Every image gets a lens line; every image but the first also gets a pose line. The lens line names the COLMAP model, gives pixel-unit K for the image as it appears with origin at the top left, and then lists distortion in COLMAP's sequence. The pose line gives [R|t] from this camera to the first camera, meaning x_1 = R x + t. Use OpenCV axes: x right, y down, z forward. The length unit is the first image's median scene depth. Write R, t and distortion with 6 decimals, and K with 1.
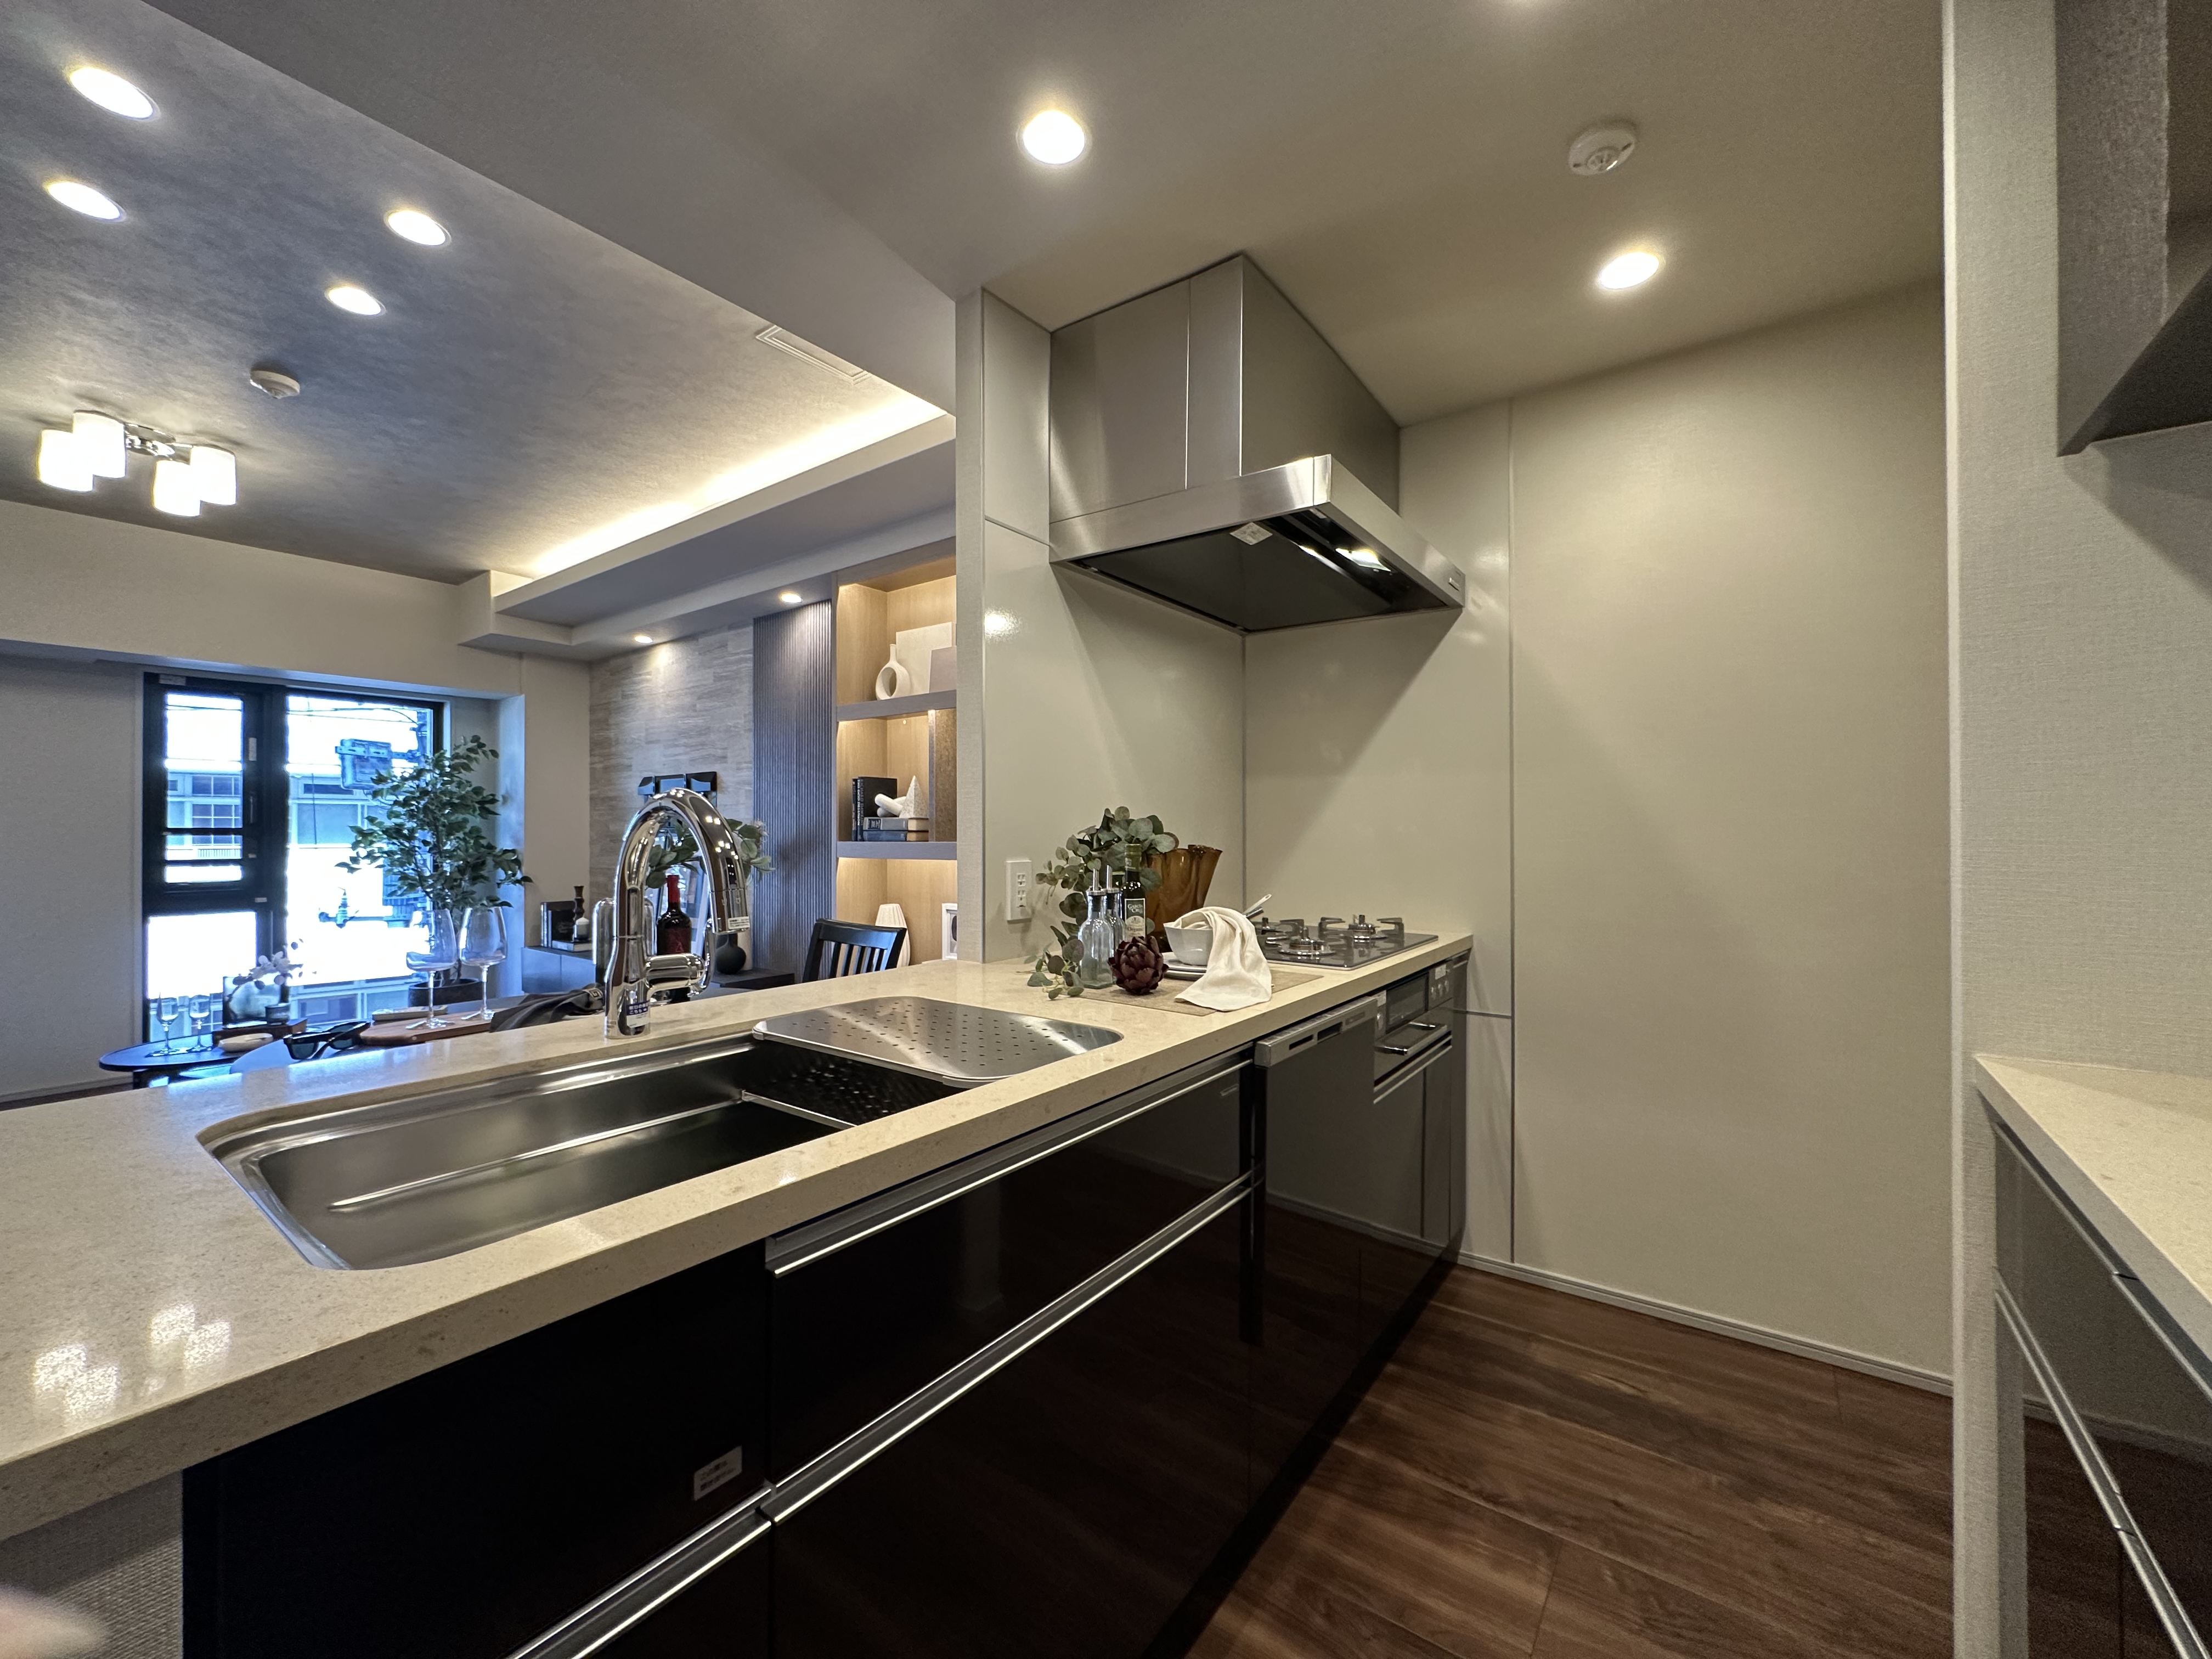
lens RADIAL K [[889.5, 0, 1097.6], [0, 889.5, 833.1], [0, 0, 1]] dist [-0.002026, -0.000060]
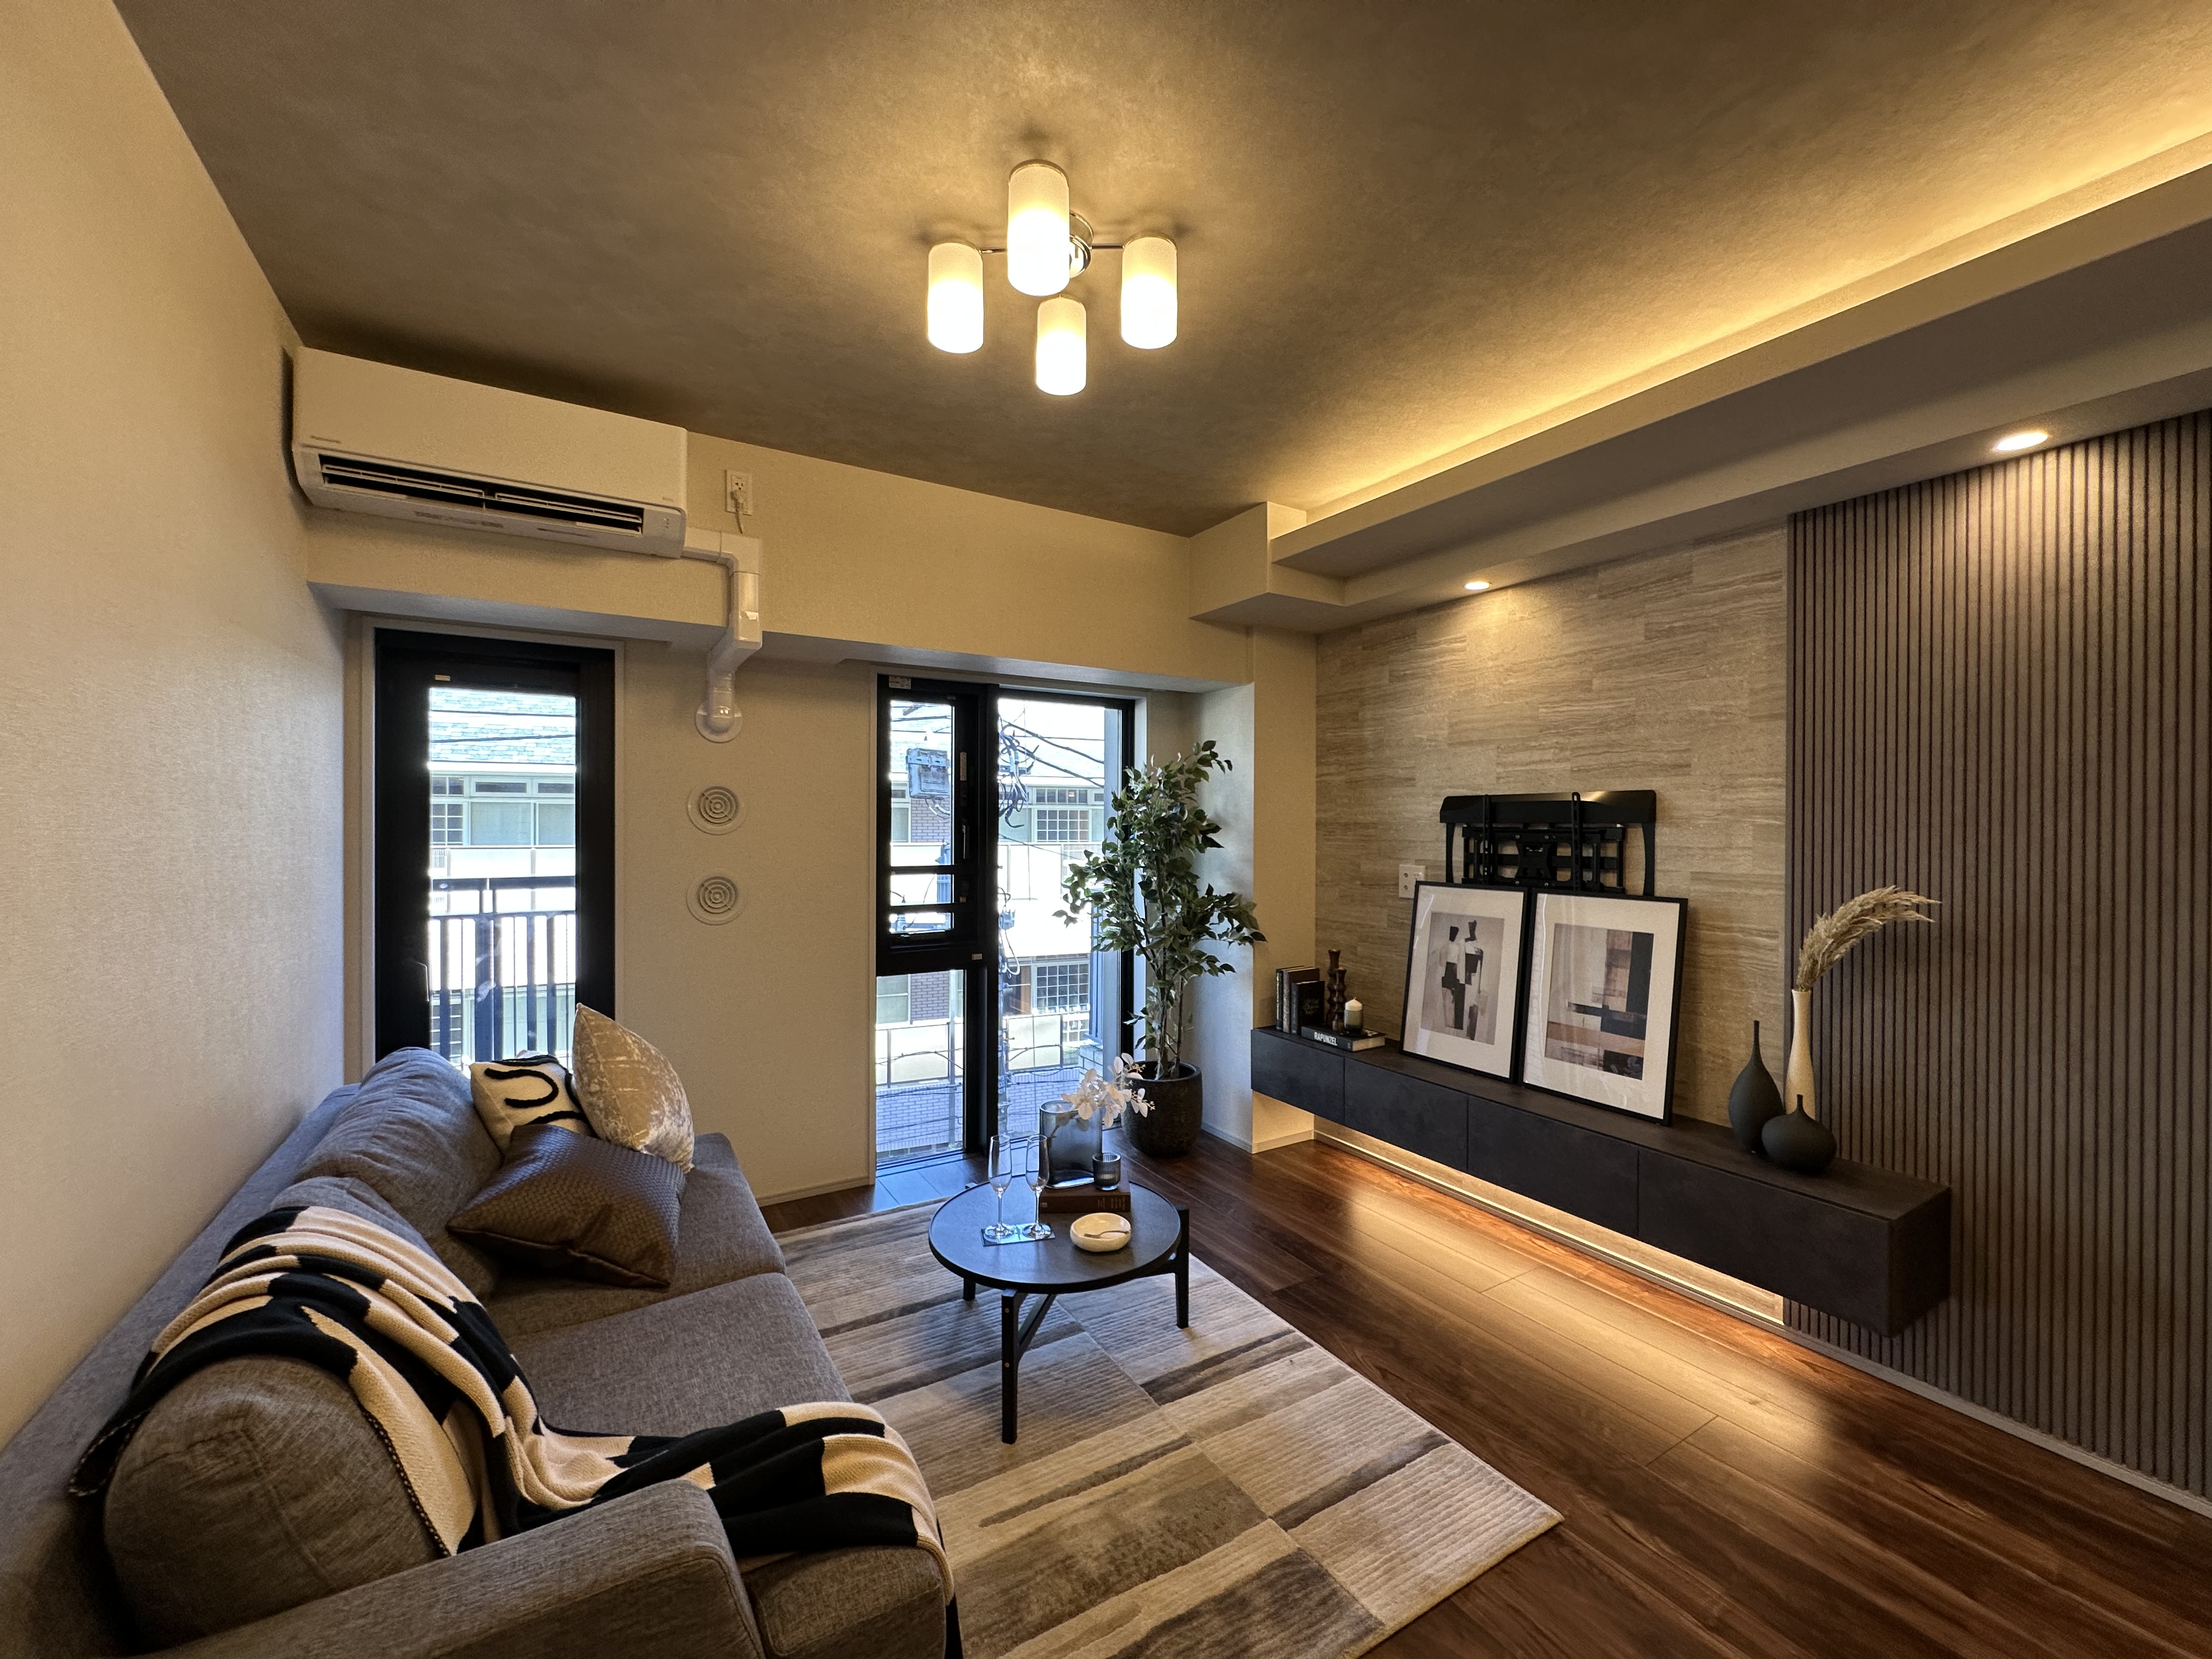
lens RADIAL K [[889.5, 0, 1103.0], [0, 889.5, 822.7], [0, 0, 1]] dist [-0.002026, -0.000060]
pose [[0.925240, 0.006268, -0.379331, -0.528146], [-0.007936, 0.999964, -0.002835, -0.041657], [0.379299, 0.005634, 0.925257, 0.303573]]
